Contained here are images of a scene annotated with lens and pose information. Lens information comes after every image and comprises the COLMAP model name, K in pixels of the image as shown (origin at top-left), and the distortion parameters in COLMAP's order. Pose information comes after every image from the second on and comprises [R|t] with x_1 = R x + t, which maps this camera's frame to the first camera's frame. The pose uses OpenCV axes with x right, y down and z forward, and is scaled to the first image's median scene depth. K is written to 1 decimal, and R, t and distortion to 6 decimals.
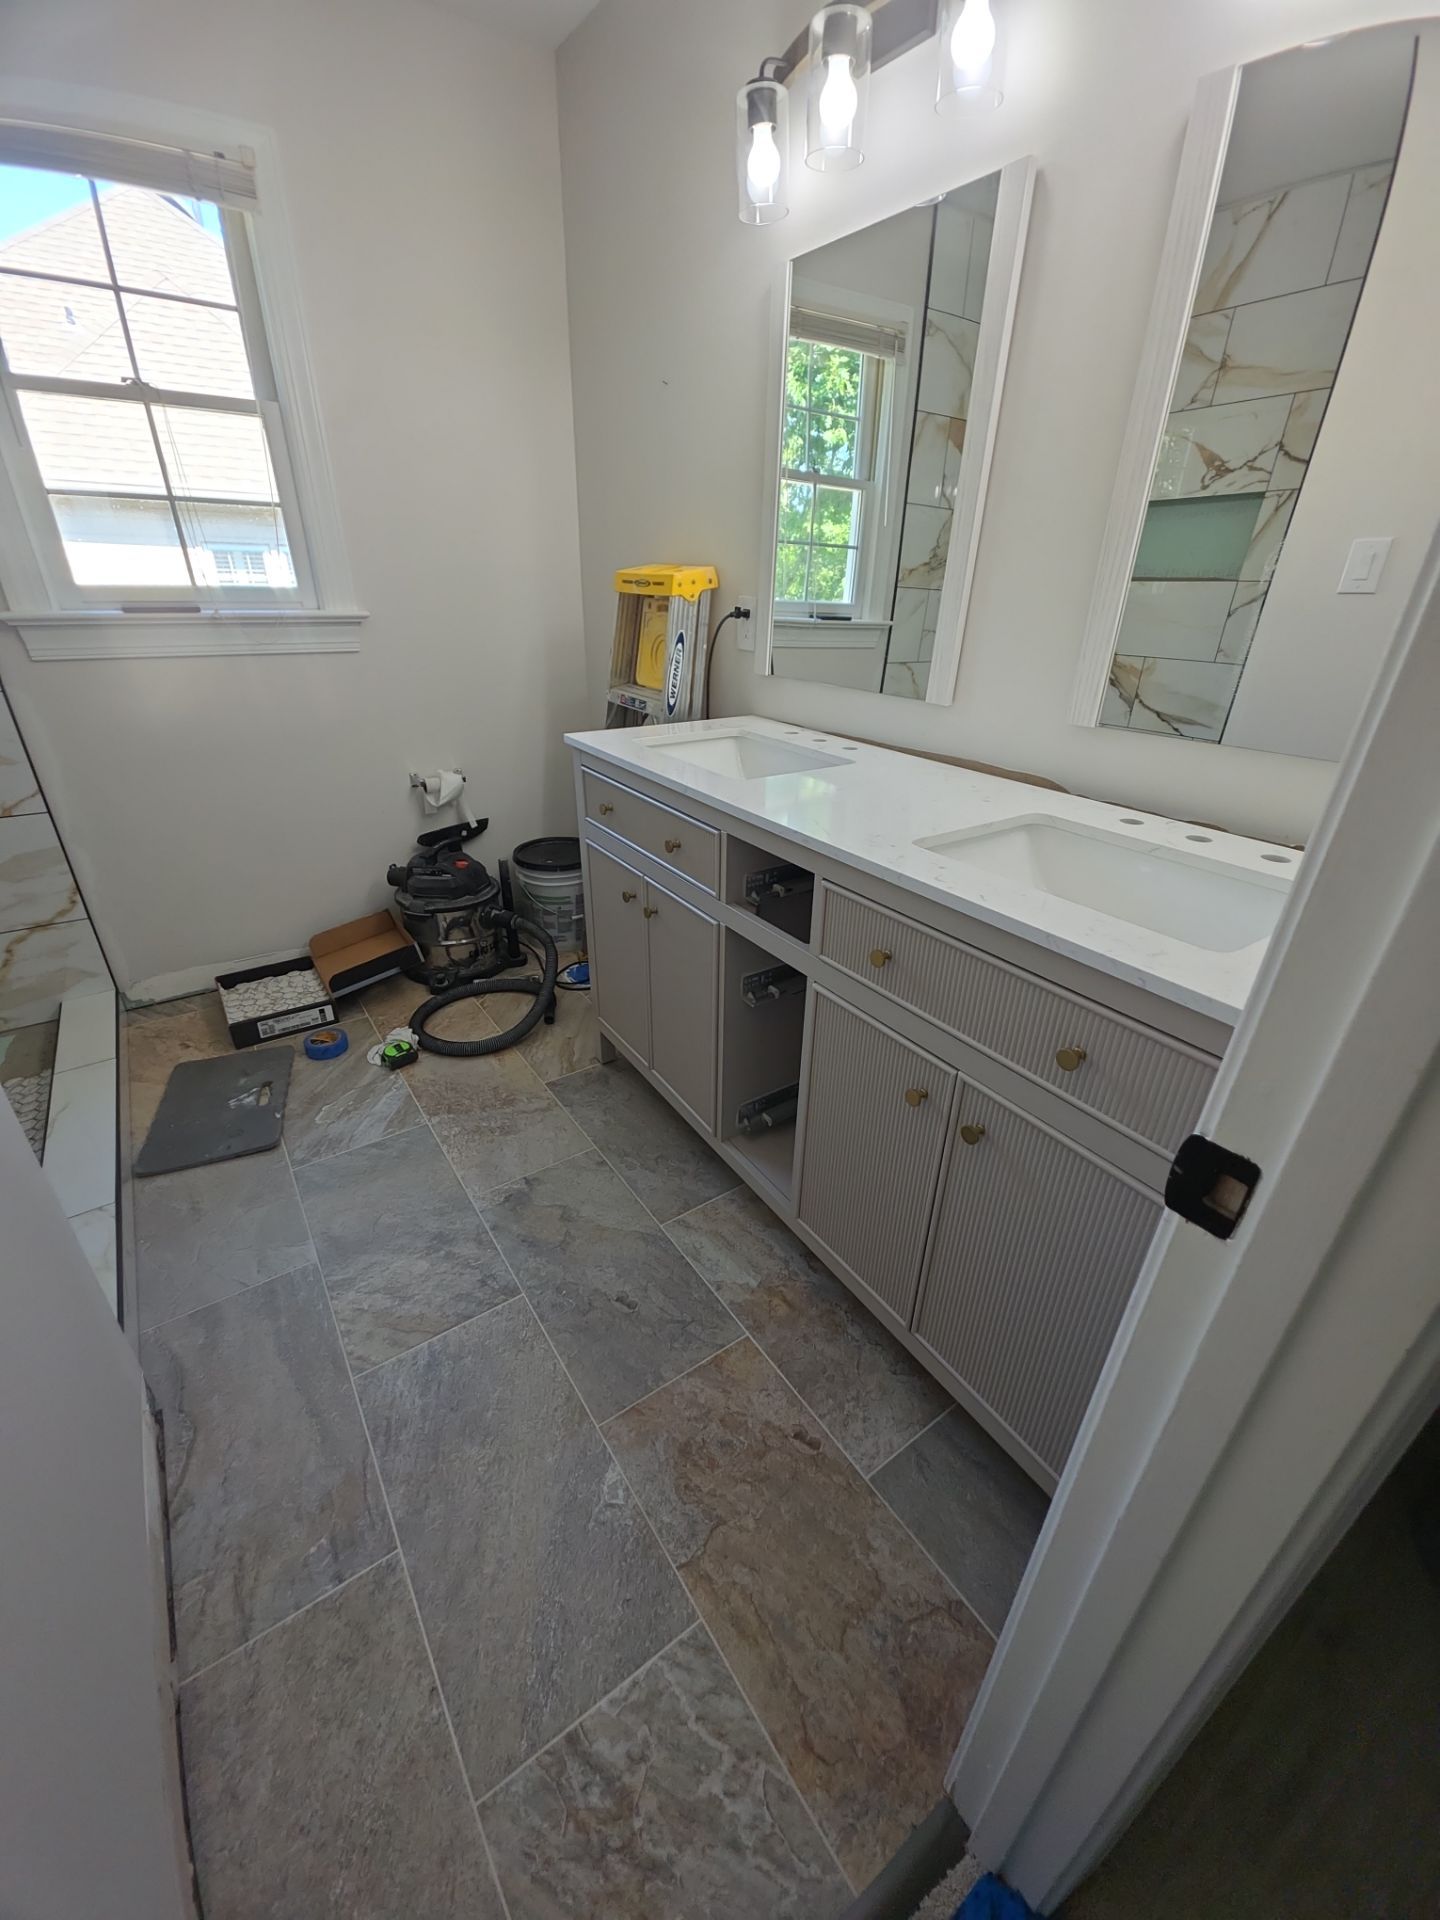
lens RADIAL K [[759.9, 0, 716.2], [0, 759.9, 958.3], [0, 0, 1]] dist [0.014079, -0.008071]
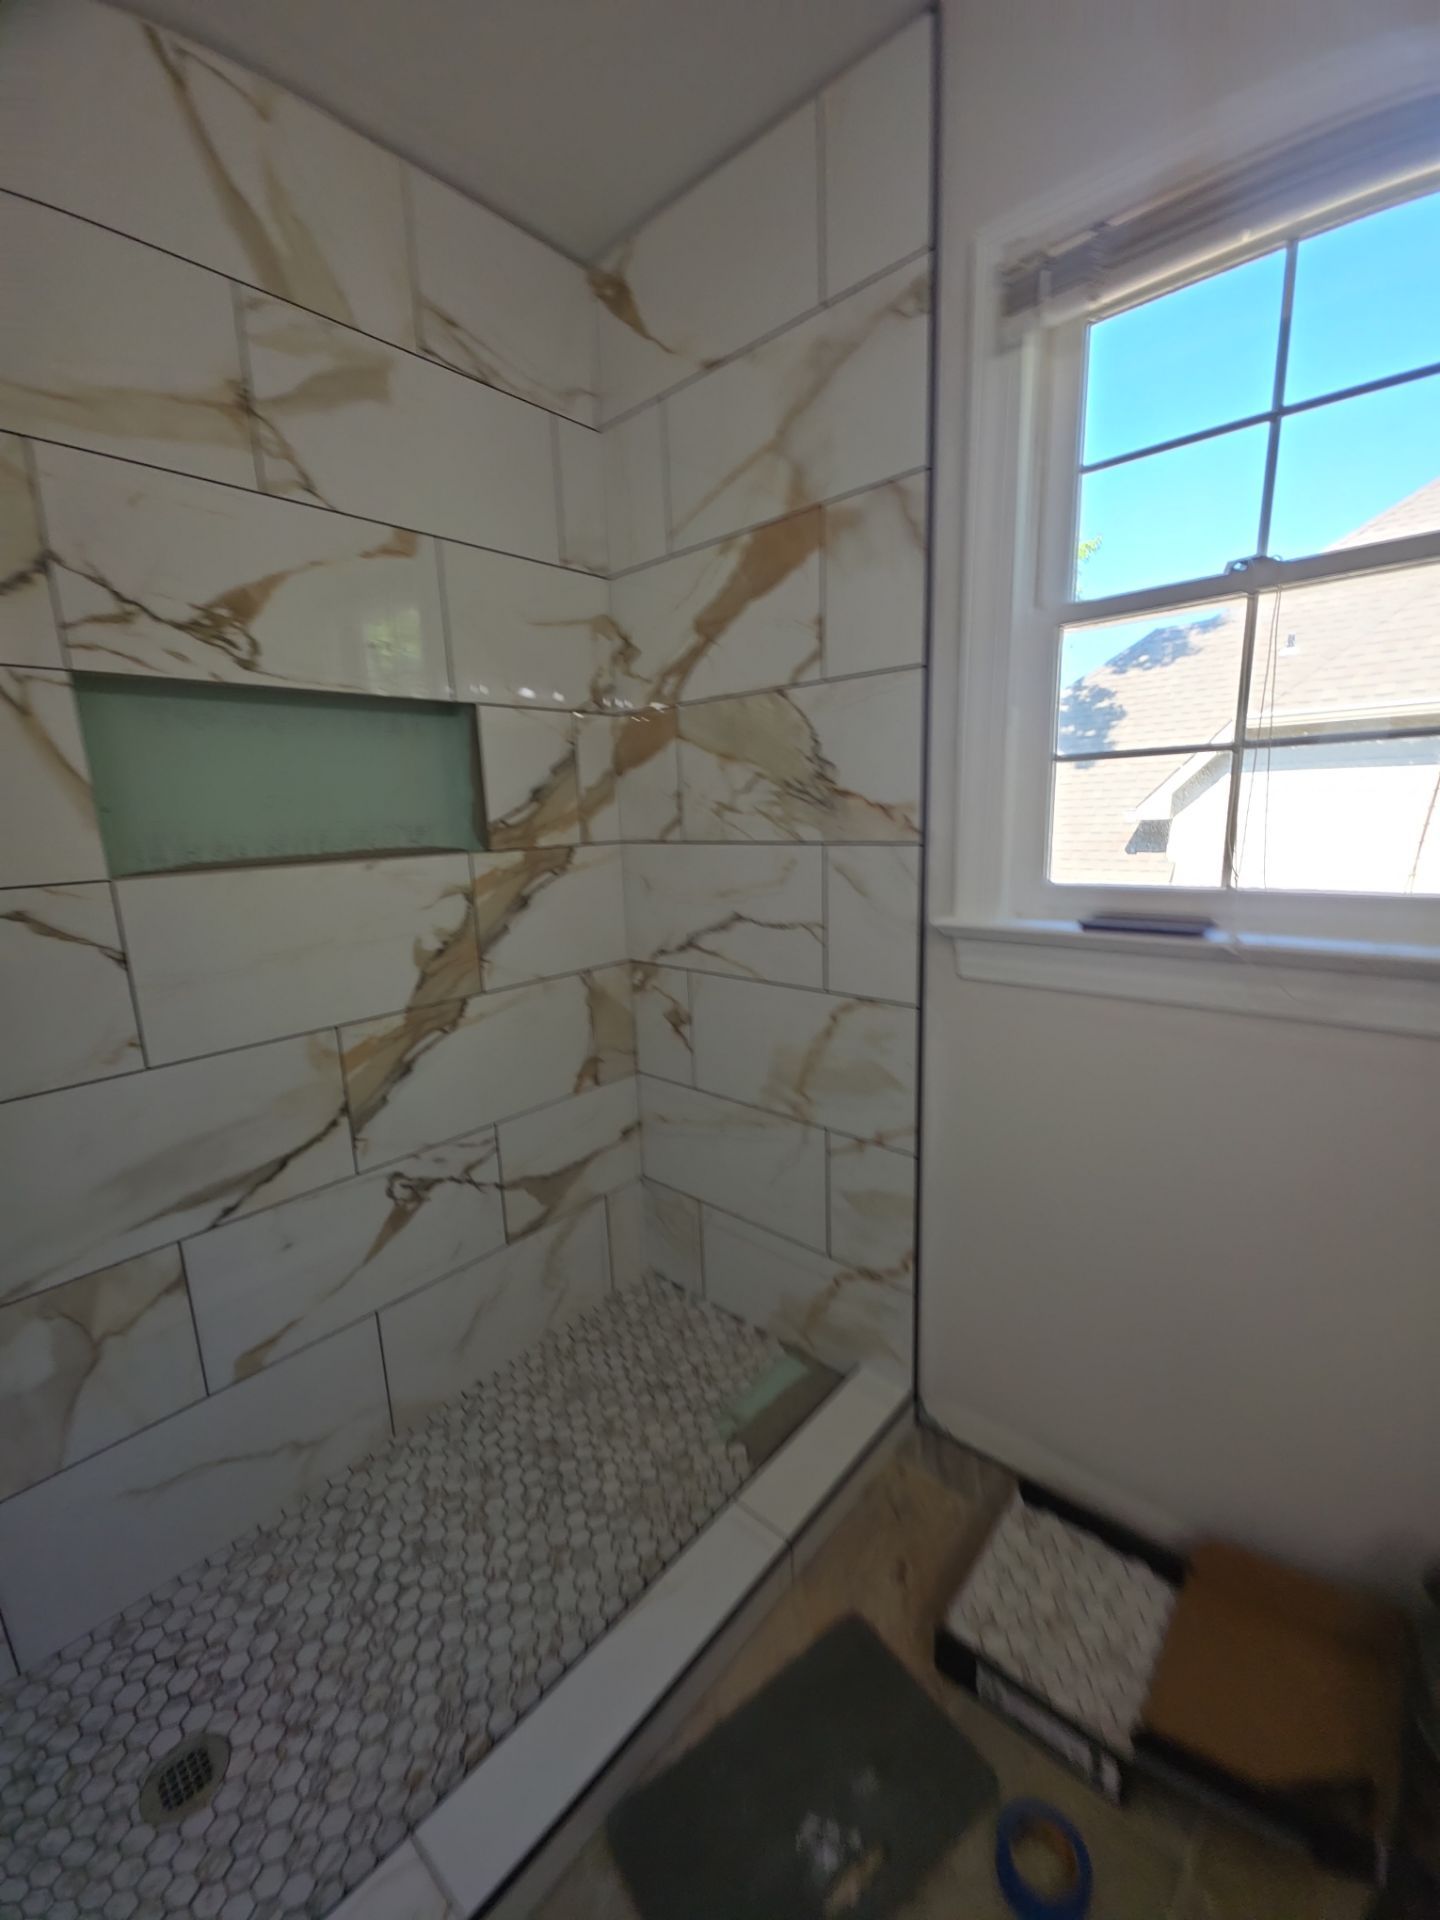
lens RADIAL K [[759.9, 0, 716.3], [0, 759.9, 960.9], [0, 0, 1]] dist [0.014079, -0.008071]
pose [[0.222918, 0.170797, -0.959758, -0.244230], [-0.397201, 0.915013, 0.070579, -0.351228], [0.890246, 0.365484, 0.271813, 0.572530]]
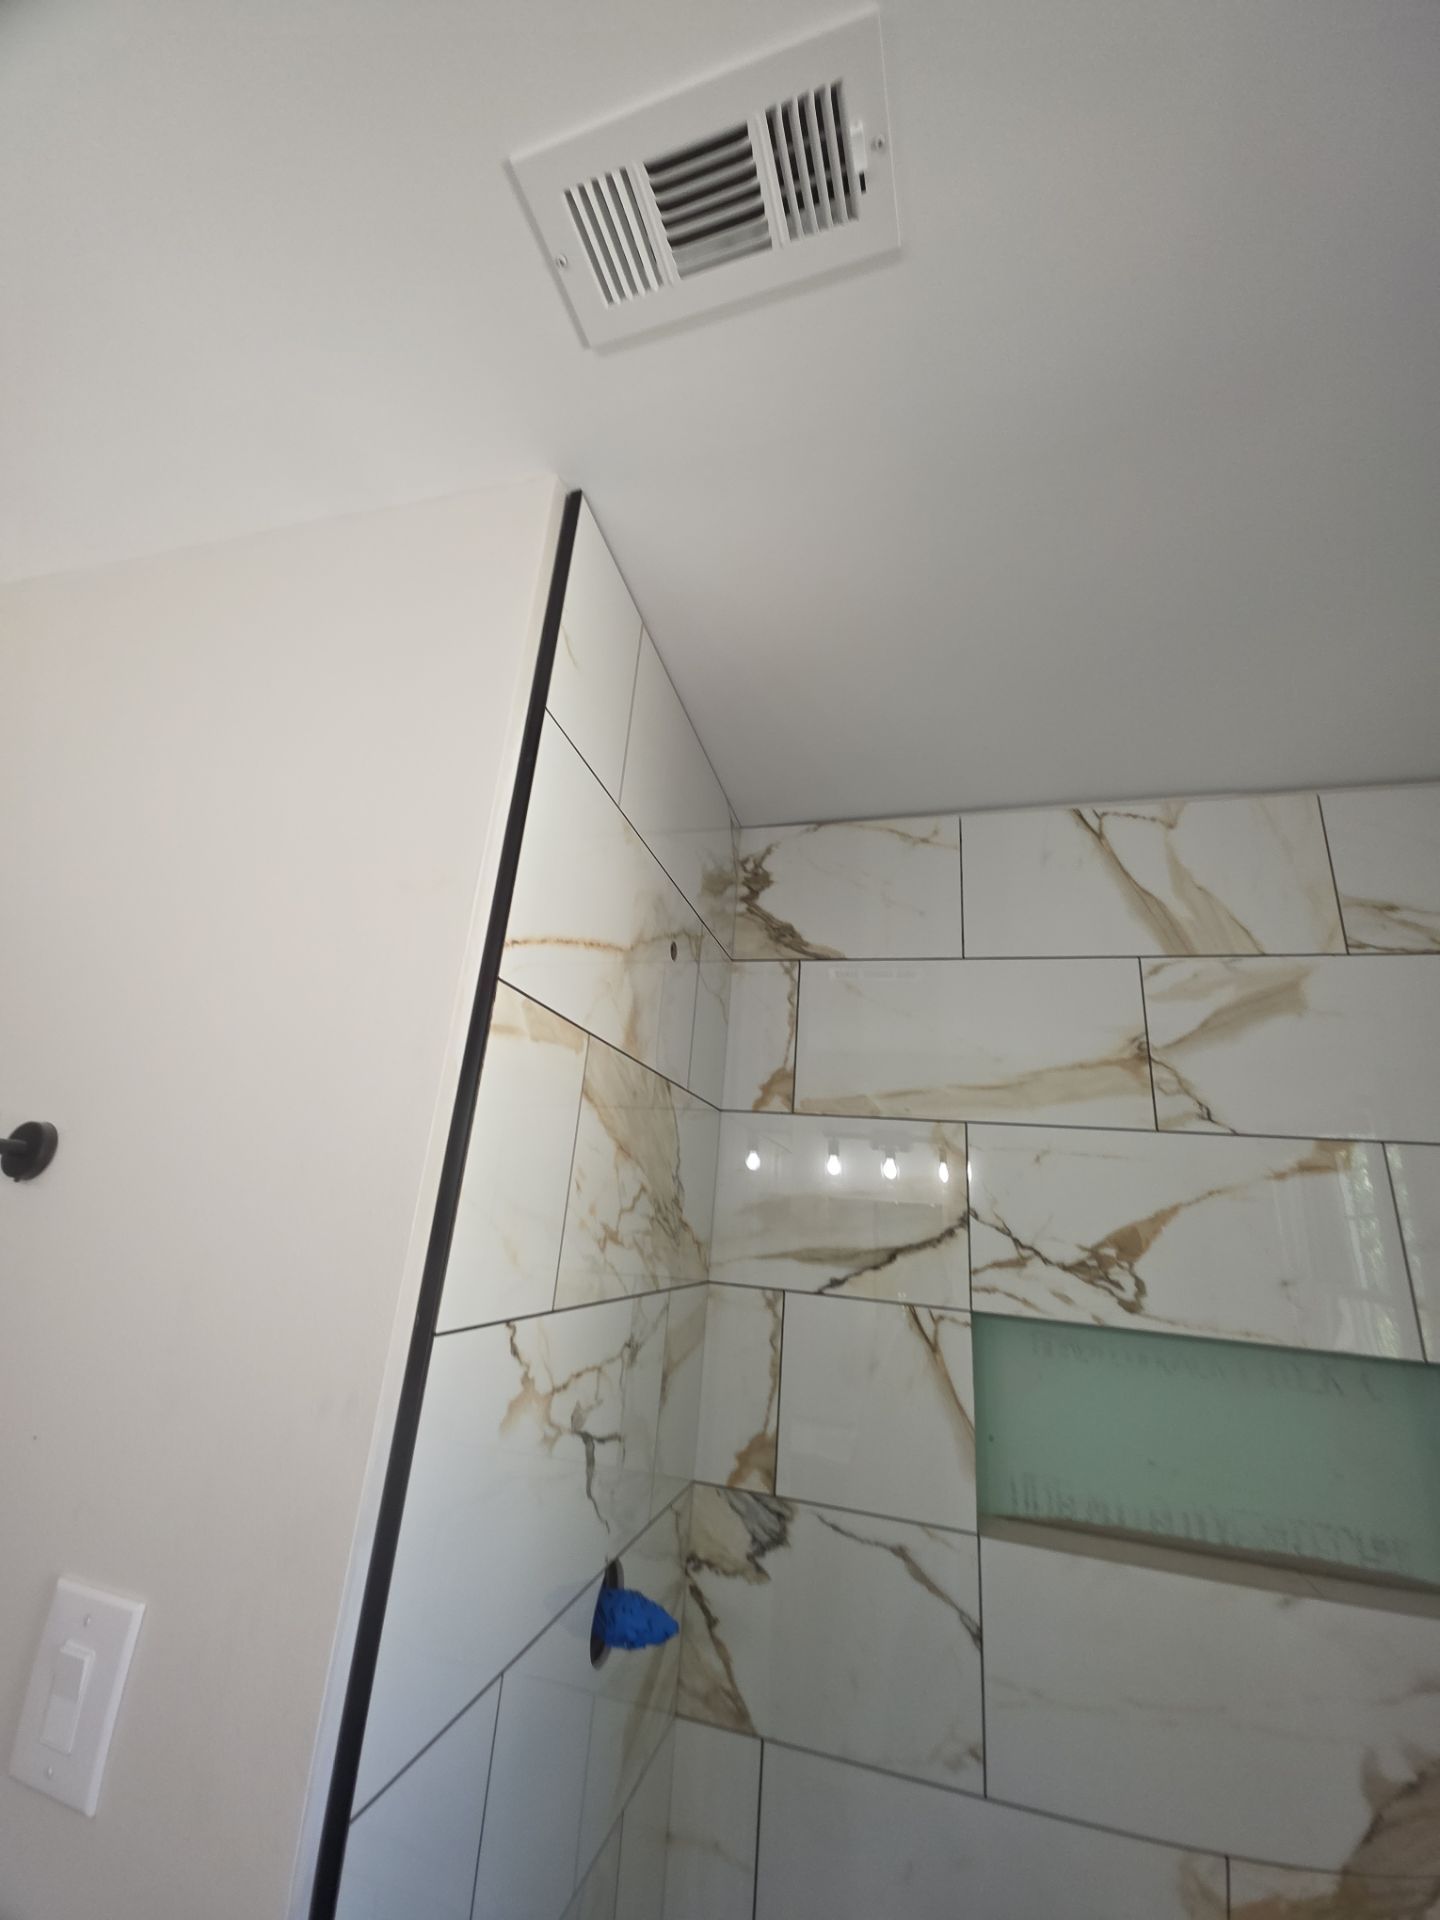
lens RADIAL K [[759.9, 0, 715.9], [0, 759.9, 957.4], [0, 0, 1]] dist [0.014079, -0.008071]
pose [[-0.764295, -0.283724, -0.579097, -0.317120], [-0.366922, 0.929808, 0.028714, -0.533328], [0.530302, 0.234429, -0.814753, 0.556327]]
